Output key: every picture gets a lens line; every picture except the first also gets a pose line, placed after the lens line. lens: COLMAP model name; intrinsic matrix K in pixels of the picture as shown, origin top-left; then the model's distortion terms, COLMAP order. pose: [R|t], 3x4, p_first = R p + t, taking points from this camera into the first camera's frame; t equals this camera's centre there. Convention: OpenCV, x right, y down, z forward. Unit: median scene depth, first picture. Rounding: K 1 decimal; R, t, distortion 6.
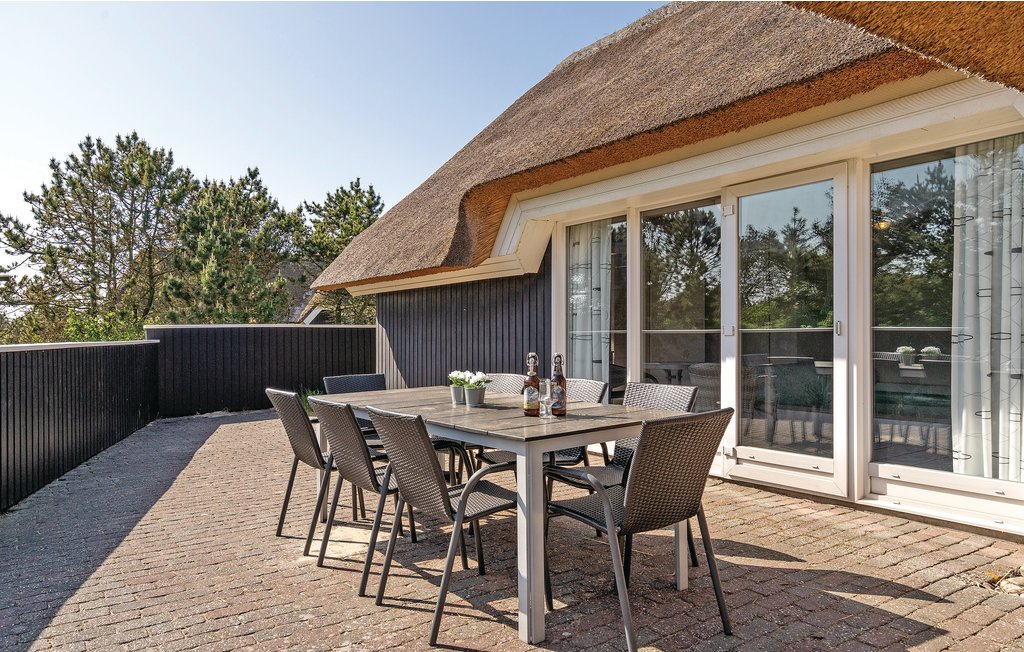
lens RADIAL K [[652.4, 0, 514.5], [0, 652.4, 288.8], [0, 0, 1]] dist [0.000630, 0.000302]
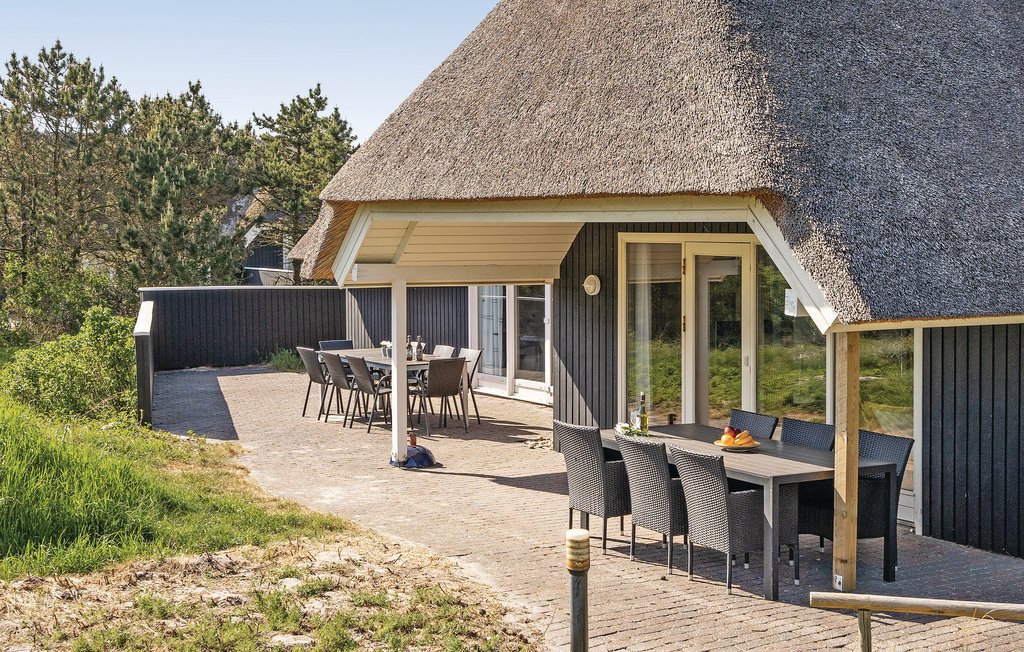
lens RADIAL K [[1537.2, 0, 512.0], [0, 1537.2, 326.0], [0, 0, 1]] dist [0.003693, 0.006659]
pose [[0.995379, 0.017967, -0.094323, 0.196231], [-0.005212, 0.991000, 0.133761, -0.147022], [0.095877, -0.132652, 0.986515, -0.962794]]
